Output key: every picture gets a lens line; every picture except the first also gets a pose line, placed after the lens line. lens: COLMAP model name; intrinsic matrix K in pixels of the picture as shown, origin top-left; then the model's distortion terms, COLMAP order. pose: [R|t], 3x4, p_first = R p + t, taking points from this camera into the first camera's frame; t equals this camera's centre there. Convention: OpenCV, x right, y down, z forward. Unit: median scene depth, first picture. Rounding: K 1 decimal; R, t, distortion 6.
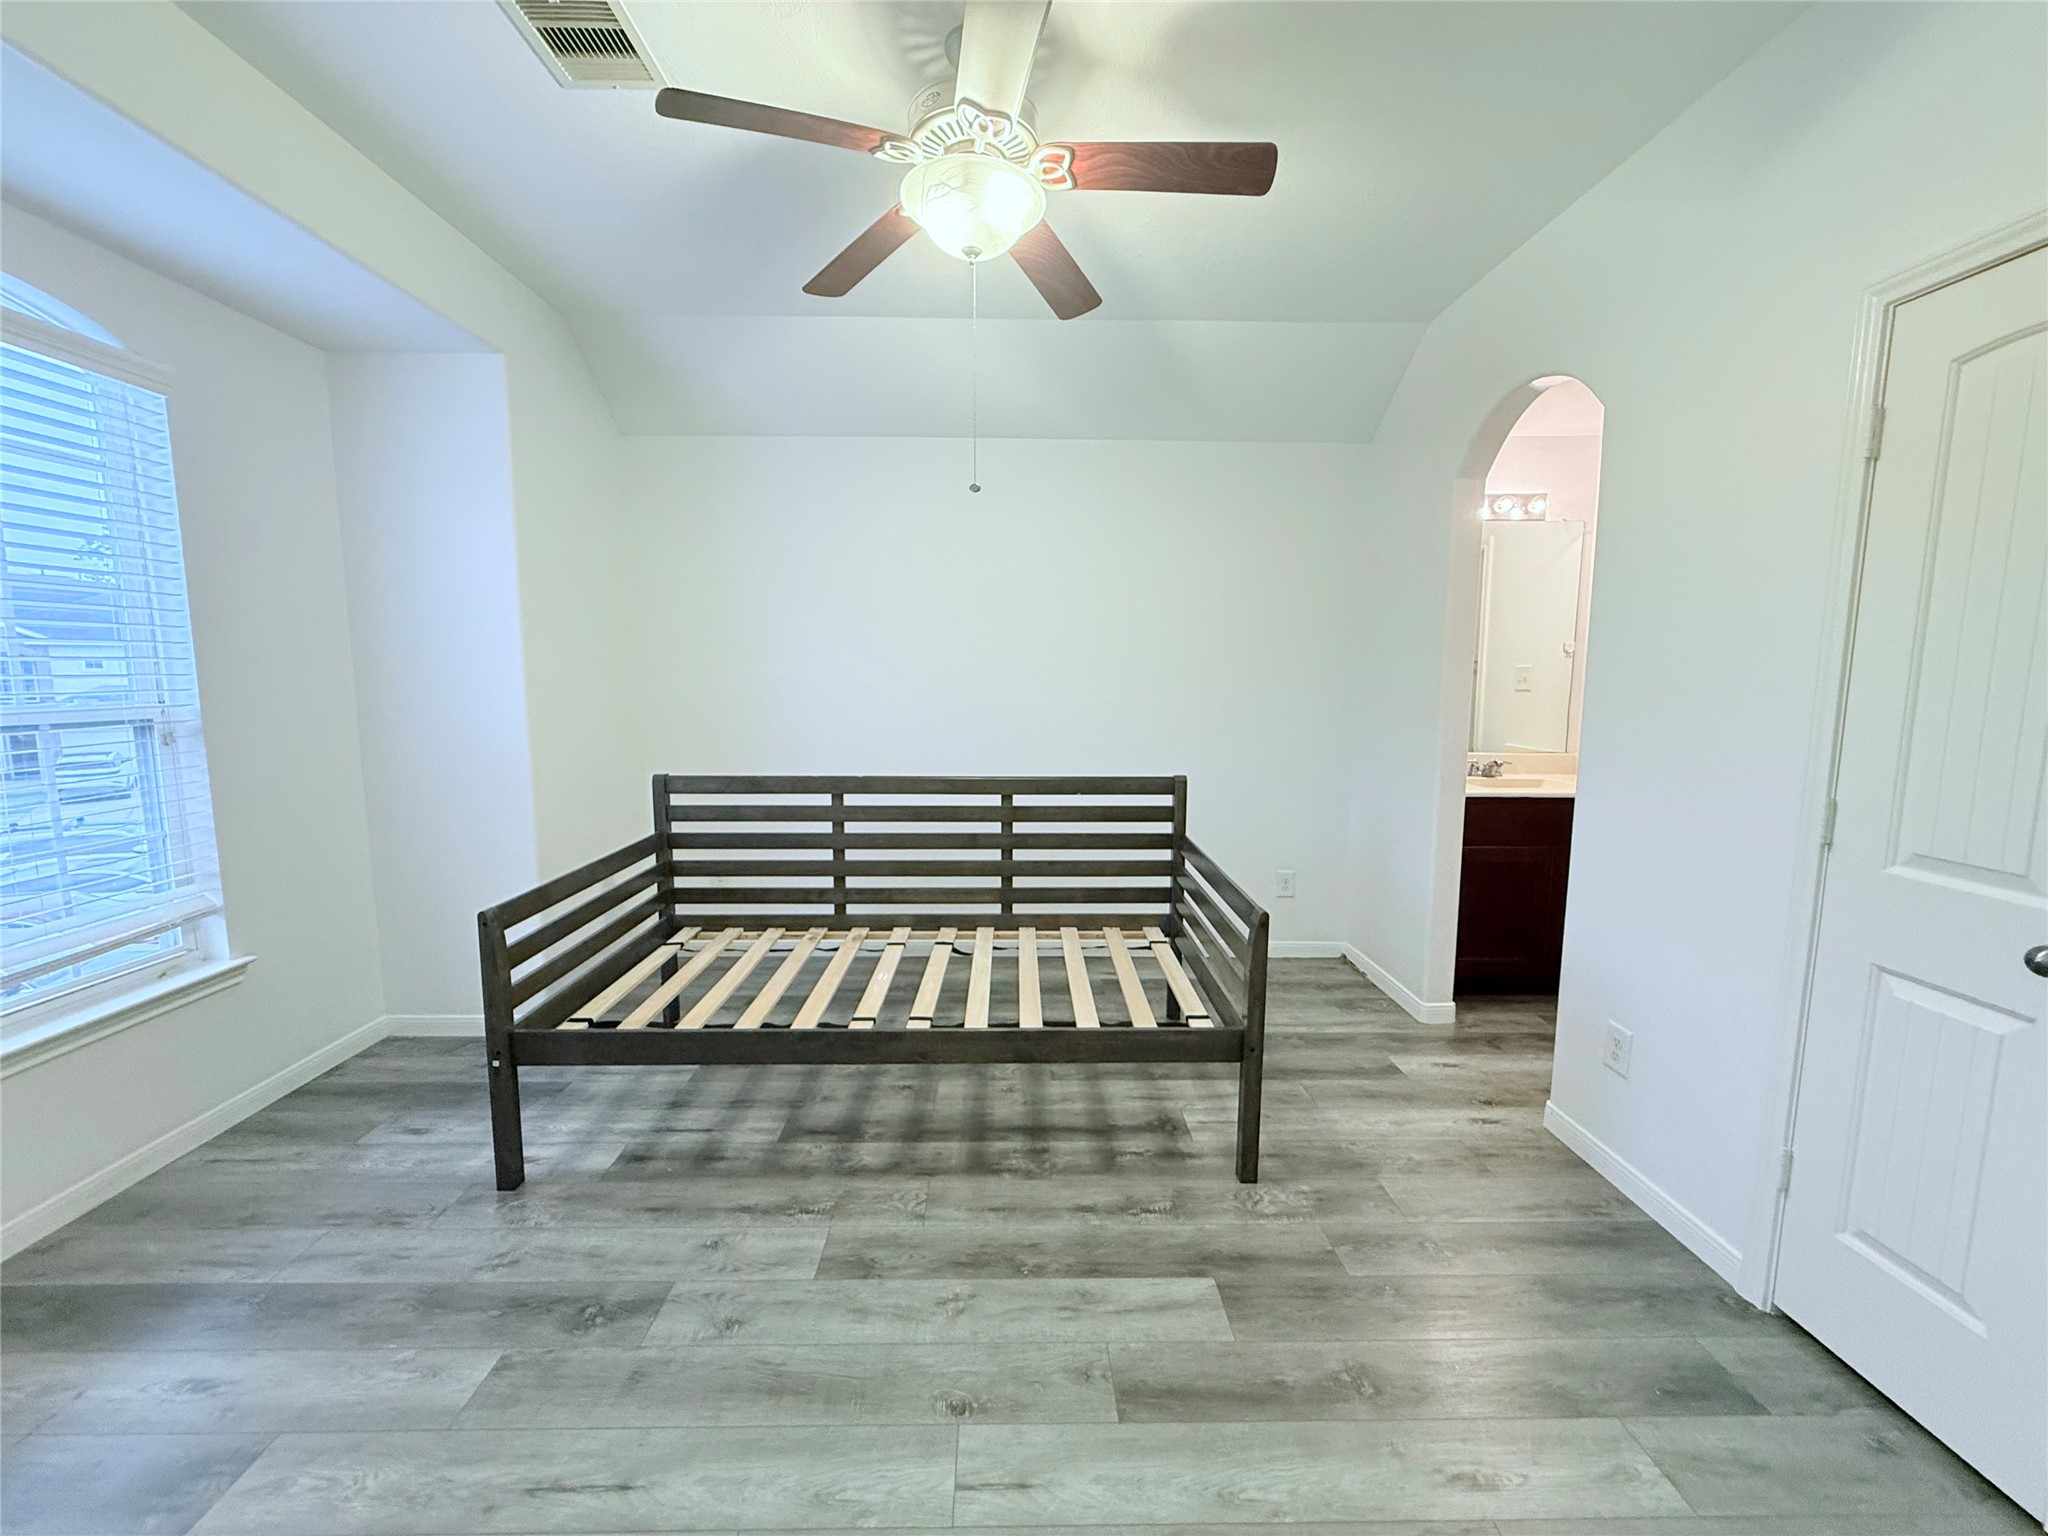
lens RADIAL K [[810.8, 0, 1024.0], [0, 810.8, 768.0], [0, 0, 1]] dist [-0.000183, -0.000002]
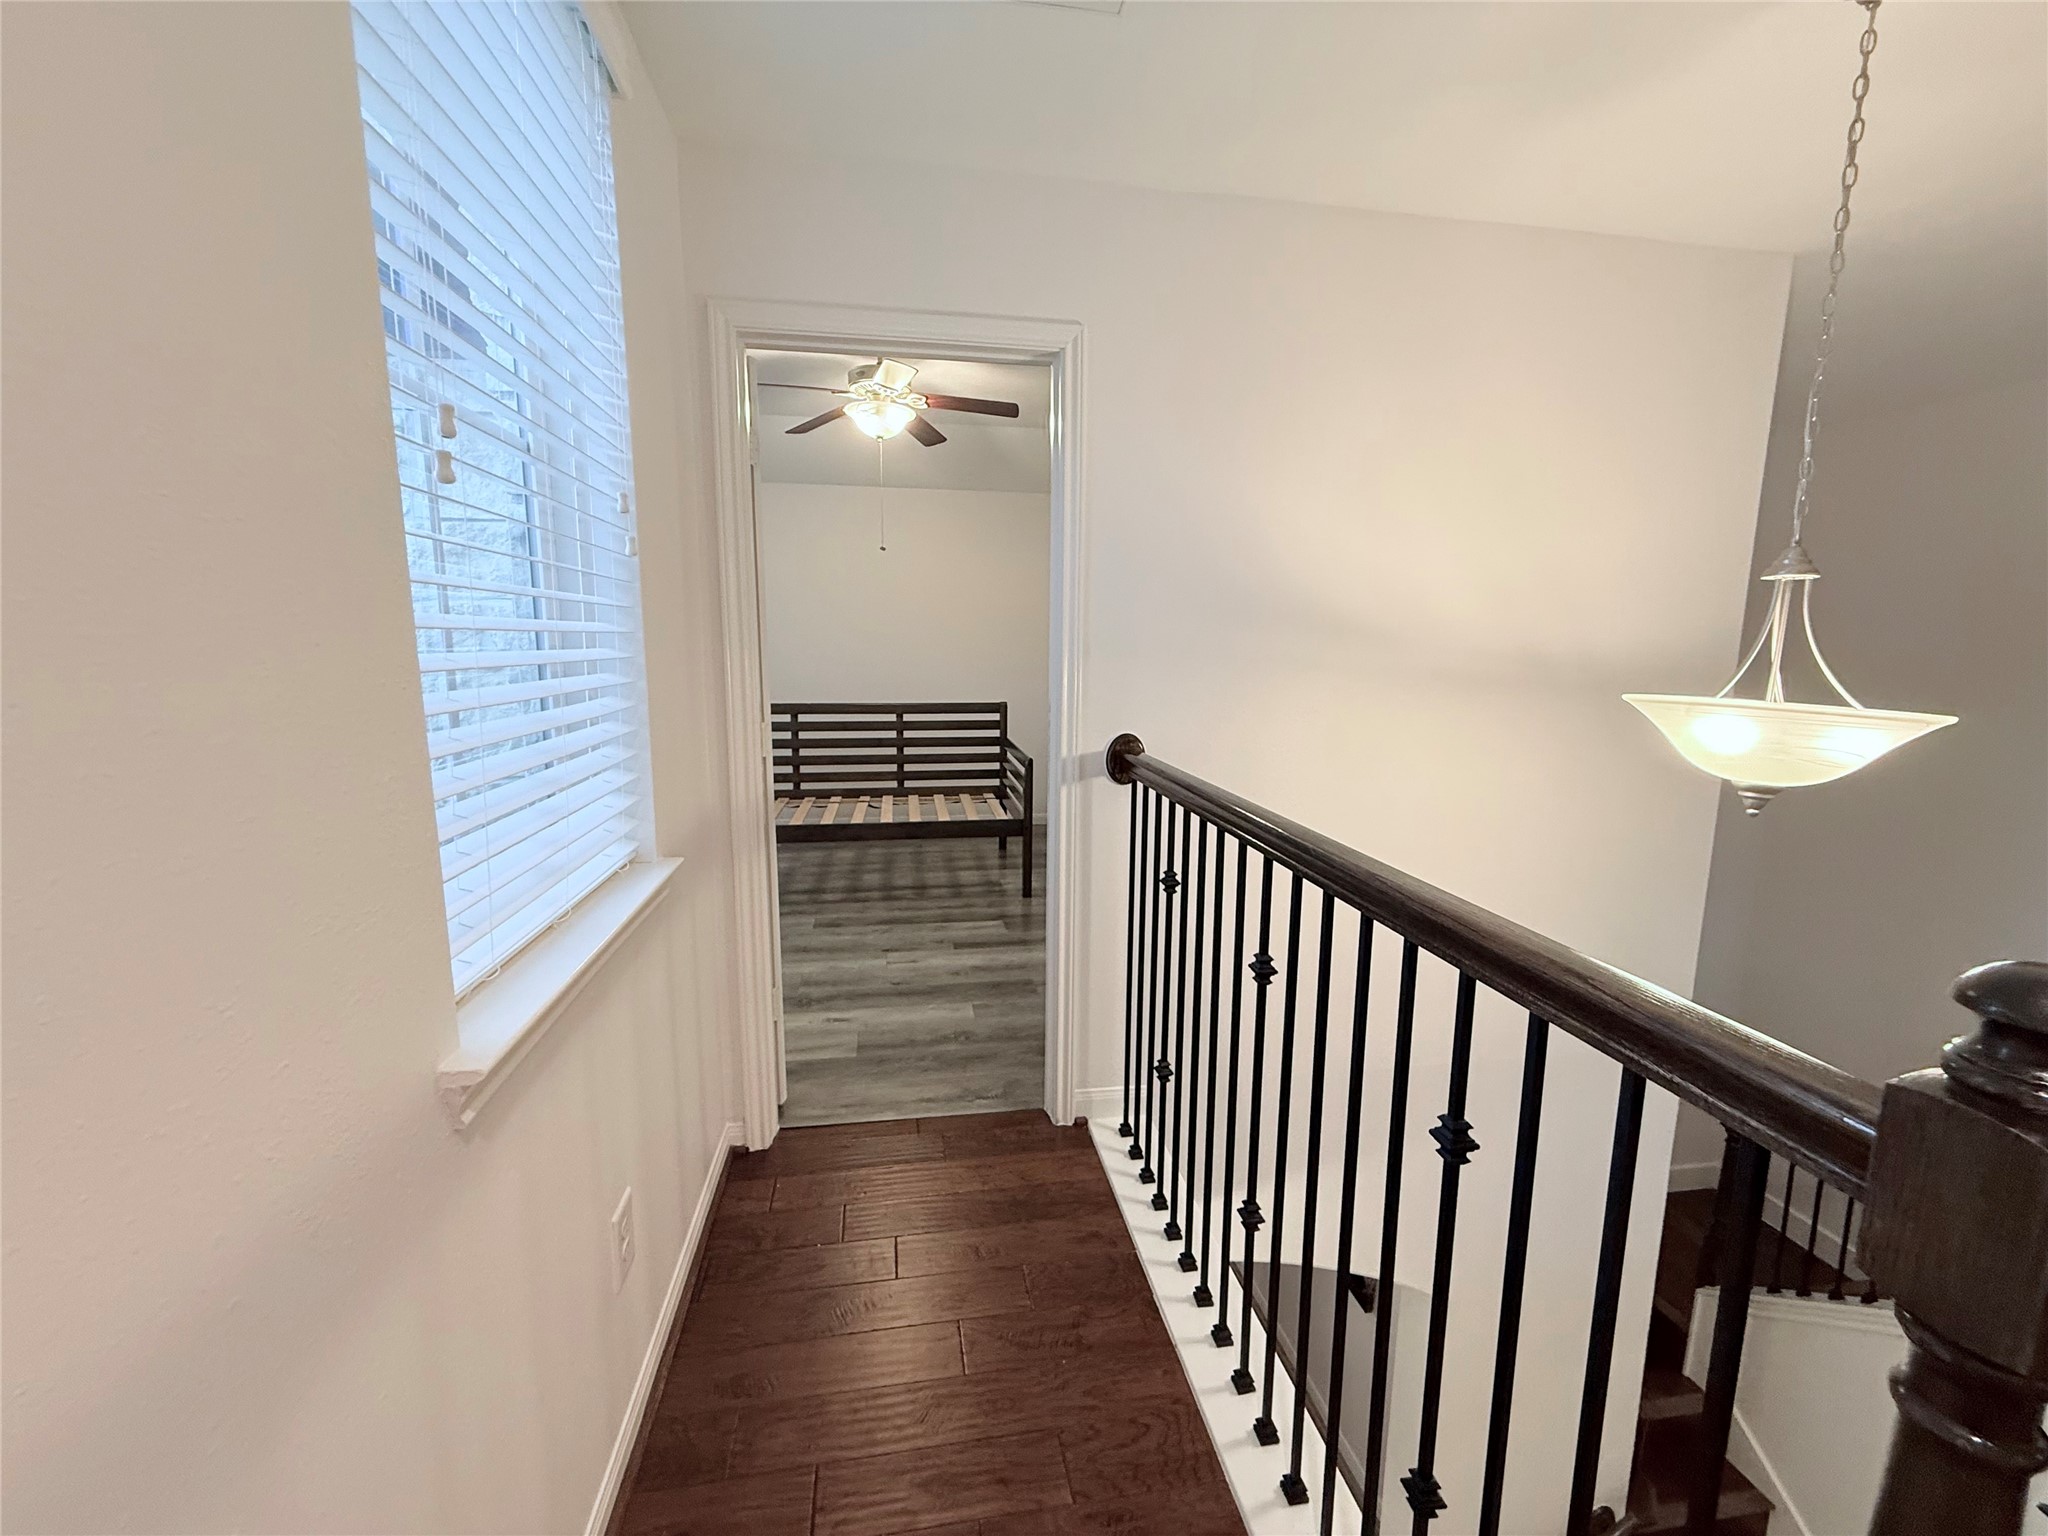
lens RADIAL K [[810.8, 0, 1024.0], [0, 810.8, 768.0], [0, 0, 1]] dist [-0.000183, -0.000002]
pose [[0.990264, -0.017078, 0.138148, -0.000248], [0.012098, 0.999249, 0.036813, 0.084850], [-0.138673, -0.034783, 0.989727, -0.672556]]
